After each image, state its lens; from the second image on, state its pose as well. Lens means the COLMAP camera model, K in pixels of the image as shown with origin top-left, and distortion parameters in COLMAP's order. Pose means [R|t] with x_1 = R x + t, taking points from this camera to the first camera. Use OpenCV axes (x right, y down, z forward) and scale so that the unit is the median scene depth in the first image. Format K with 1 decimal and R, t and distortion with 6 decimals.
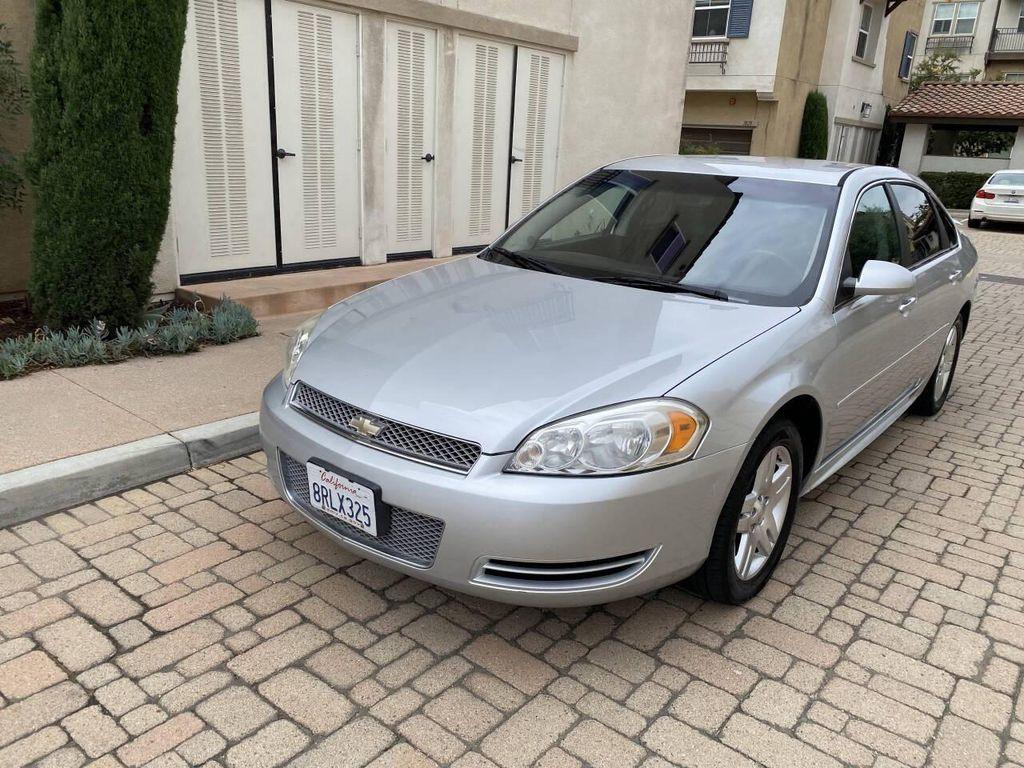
lens RADIAL K [[781.0, 0, 515.7], [0, 781.0, 396.8], [0, 0, 1]] dist [0.025543, -0.019423]
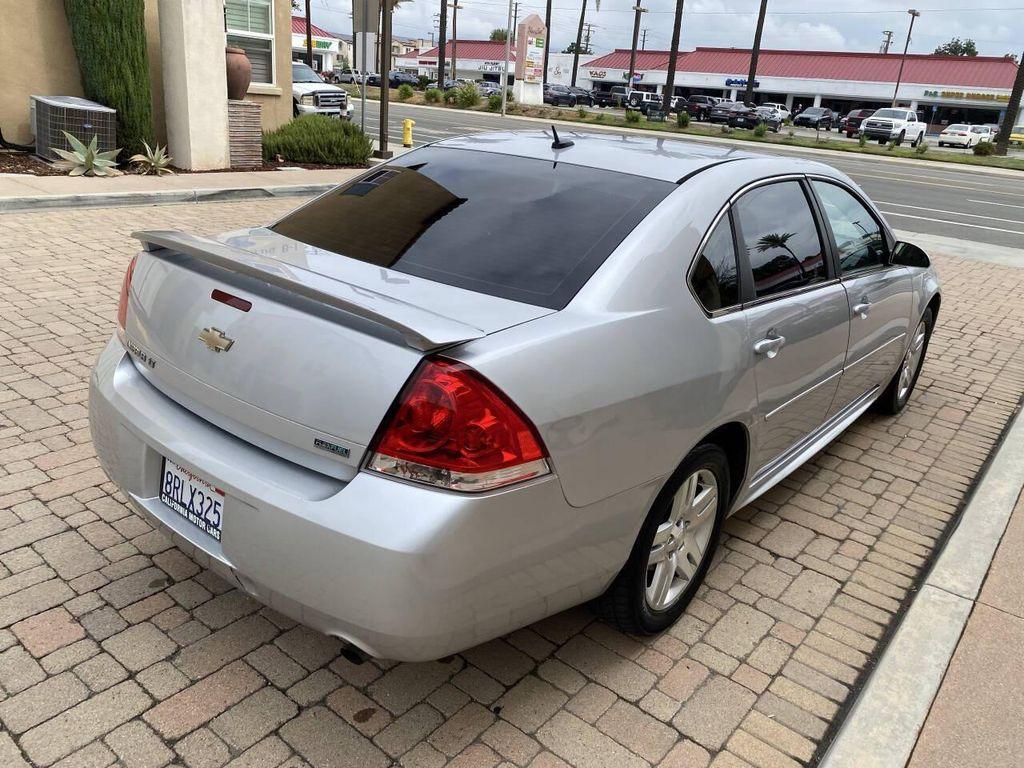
lens RADIAL K [[781.0, 0, 517.1], [0, 781.0, 376.6], [0, 0, 1]] dist [0.025543, -0.019423]
pose [[-0.990990, -0.125370, -0.047122, 0.688556], [-0.127901, 0.781443, 0.610727, -0.862782], [-0.039744, 0.611252, -0.790438, 2.623596]]
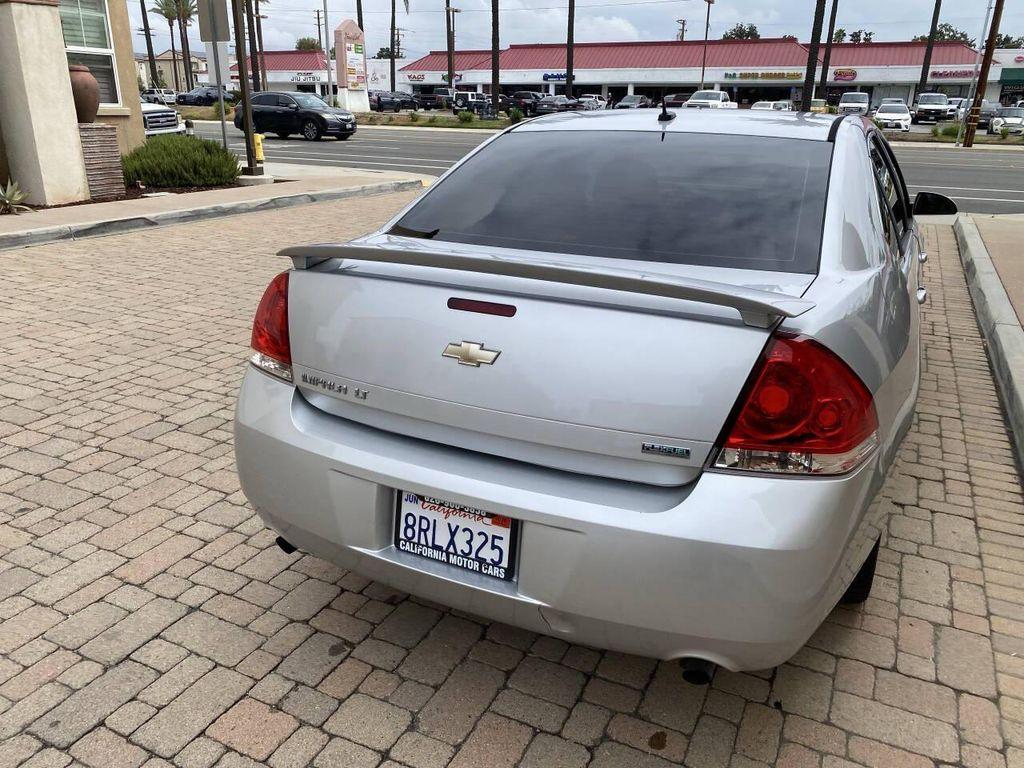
lens RADIAL K [[781.0, 0, 517.7], [0, 781.0, 388.3], [0, 0, 1]] dist [0.025543, -0.019423]
pose [[-0.972634, 0.013698, -0.231940, 1.028502], [-0.130331, 0.794250, 0.593449, -0.771132], [0.192347, 0.607437, -0.770729, 2.553815]]
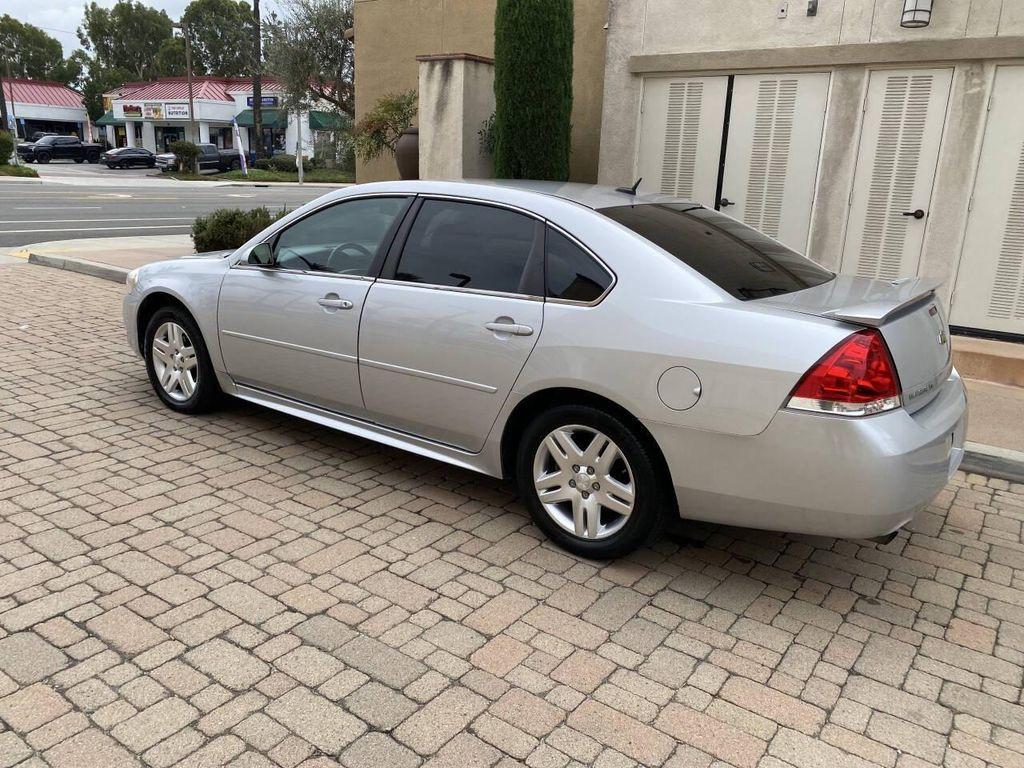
lens RADIAL K [[781.0, 0, 513.2], [0, 781.0, 384.4], [0, 0, 1]] dist [0.025543, -0.019423]
pose [[0.061350, 0.219934, -0.973584, 1.948795], [-0.345547, 0.919782, 0.186006, -0.368384], [0.936394, 0.325007, 0.132426, 1.393690]]
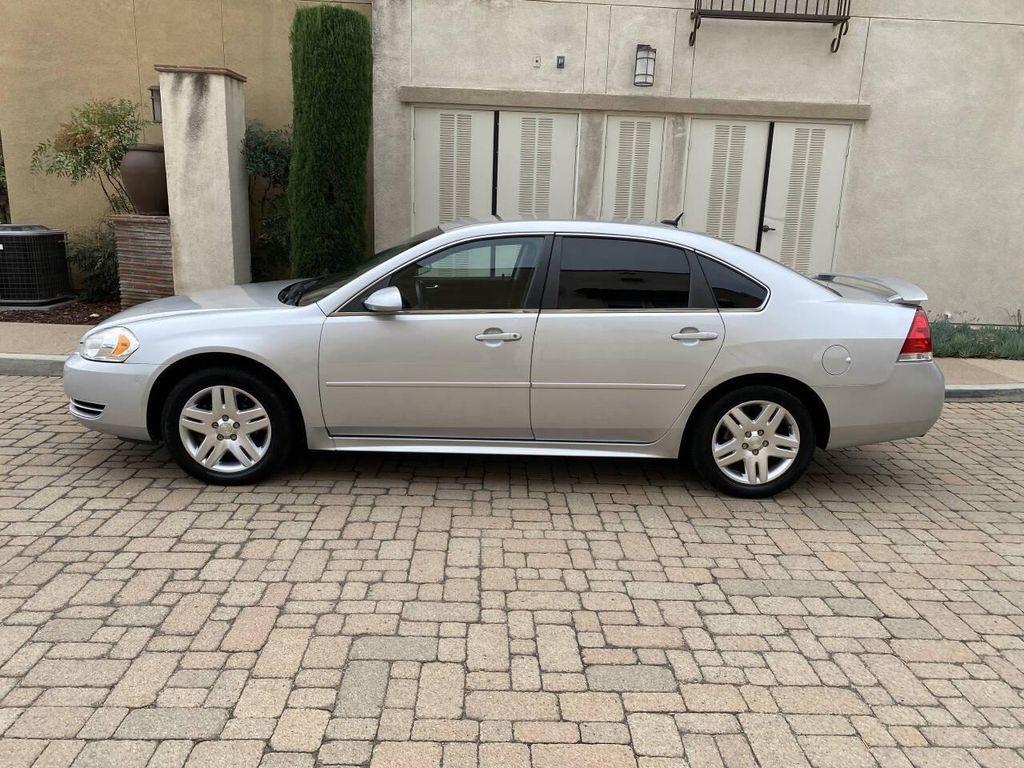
lens RADIAL K [[781.0, 0, 512.6], [0, 781.0, 386.3], [0, 0, 1]] dist [0.025543, -0.019423]
pose [[0.653912, 0.156785, -0.740147, 1.694877], [-0.238031, 0.971247, -0.004558, -0.057883], [0.718151, 0.179159, 0.672430, 0.328679]]
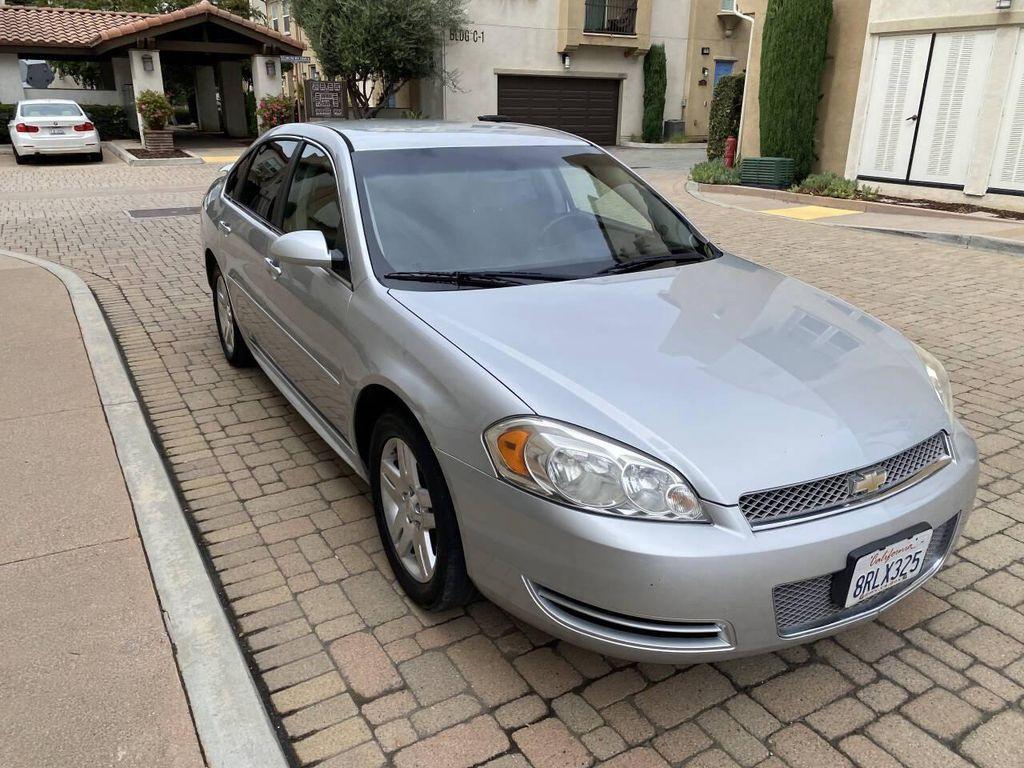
lens RADIAL K [[781.0, 0, 516.0], [0, 781.0, 385.3], [0, 0, 1]] dist [0.025543, -0.019423]
pose [[0.346334, -0.364576, 0.864371, -0.855831], [0.296723, 0.916662, 0.267742, -0.336724], [-0.889948, 0.163751, 0.425650, 0.787778]]
